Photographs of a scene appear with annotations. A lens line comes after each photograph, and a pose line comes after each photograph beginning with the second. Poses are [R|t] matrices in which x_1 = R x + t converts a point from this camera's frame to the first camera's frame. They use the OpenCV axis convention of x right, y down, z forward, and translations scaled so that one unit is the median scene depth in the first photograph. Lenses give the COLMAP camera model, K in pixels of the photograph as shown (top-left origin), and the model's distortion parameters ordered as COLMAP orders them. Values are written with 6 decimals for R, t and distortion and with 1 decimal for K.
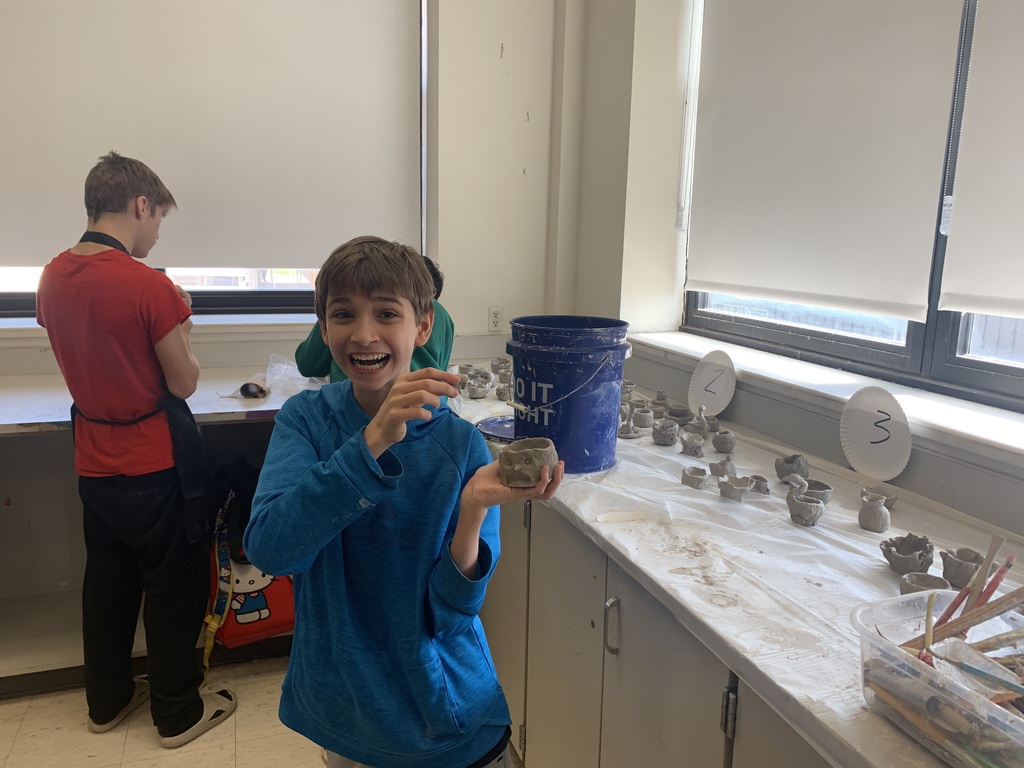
lens RADIAL K [[781.9, 0, 510.9], [0, 781.9, 385.5], [0, 0, 1]] dist [0.000762, -0.003485]
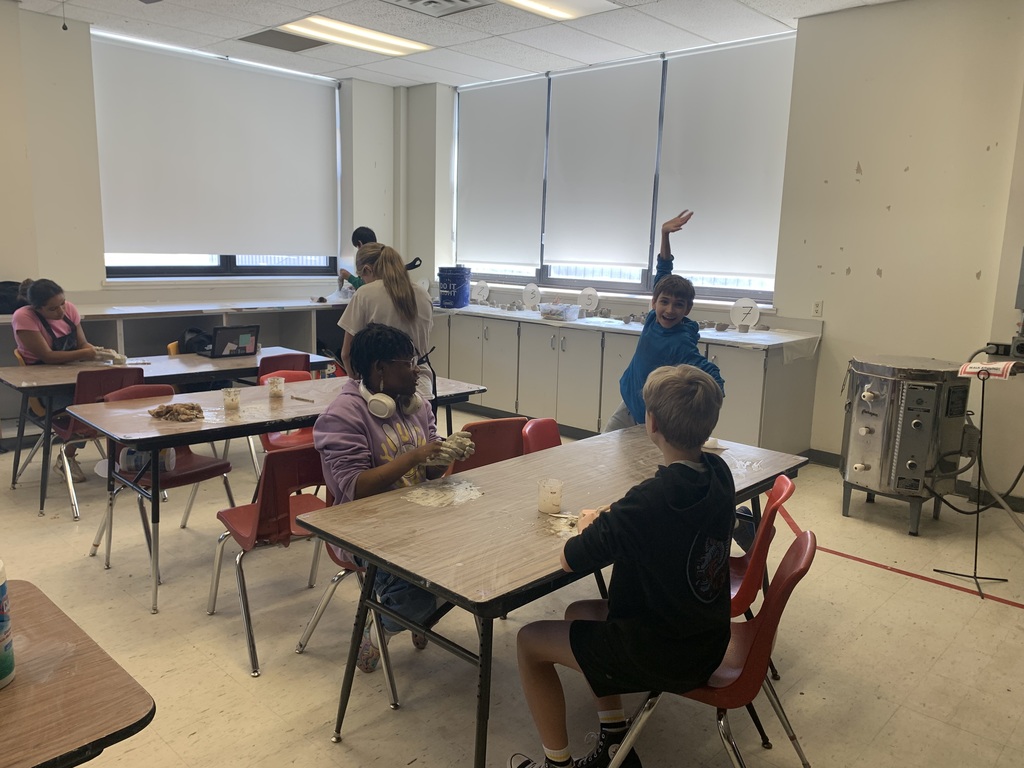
lens RADIAL K [[781.9, 0, 512.6], [0, 781.9, 383.9], [0, 0, 1]] dist [0.000762, -0.003485]
pose [[0.895742, -0.075723, 0.438077, -1.195219], [0.071615, 0.997096, 0.025920, 0.344233], [-0.438768, 0.008155, 0.898563, -2.164016]]
